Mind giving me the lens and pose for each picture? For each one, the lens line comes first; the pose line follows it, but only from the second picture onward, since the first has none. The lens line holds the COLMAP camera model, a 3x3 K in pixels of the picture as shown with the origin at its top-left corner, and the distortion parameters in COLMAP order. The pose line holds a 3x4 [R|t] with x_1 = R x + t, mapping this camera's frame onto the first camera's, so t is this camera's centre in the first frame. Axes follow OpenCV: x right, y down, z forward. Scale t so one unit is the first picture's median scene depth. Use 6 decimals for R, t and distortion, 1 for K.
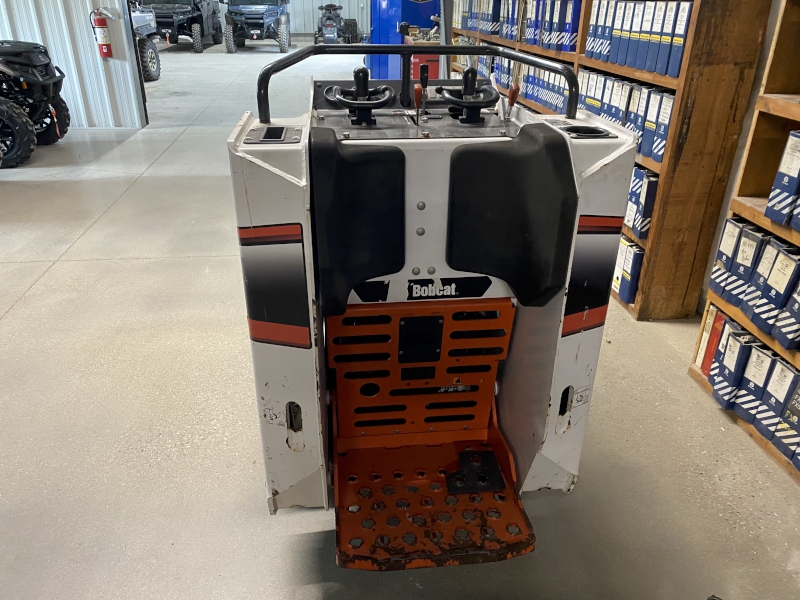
lens RADIAL K [[628.9, 0, 400.0], [0, 628.9, 300.0], [0, 0, 1]] dist [0.059896, -0.065628]
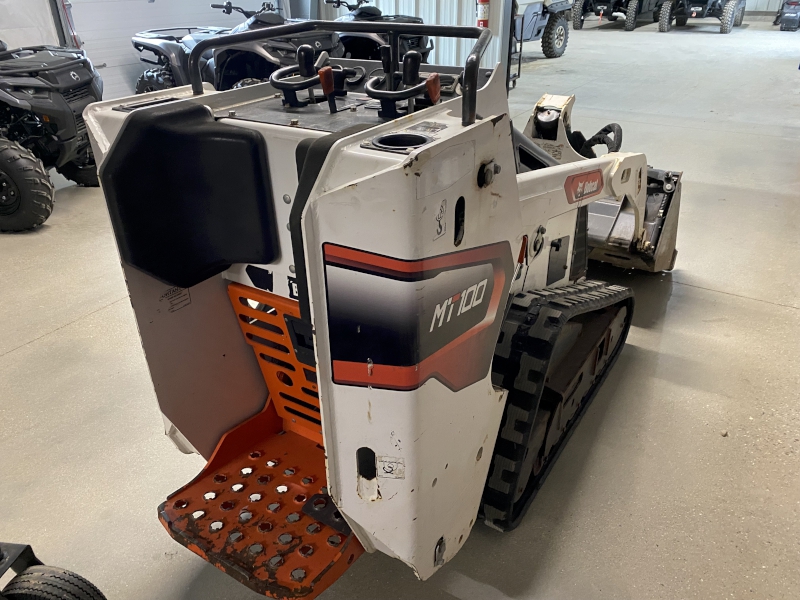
lens RADIAL K [[628.9, 0, 400.0], [0, 628.9, 300.0], [0, 0, 1]] dist [0.059896, -0.065628]
pose [[0.778983, 0.272623, -0.564678, 0.100496], [-0.255512, 0.960391, 0.111187, -0.021271], [0.572624, 0.057669, 0.817787, 0.048309]]
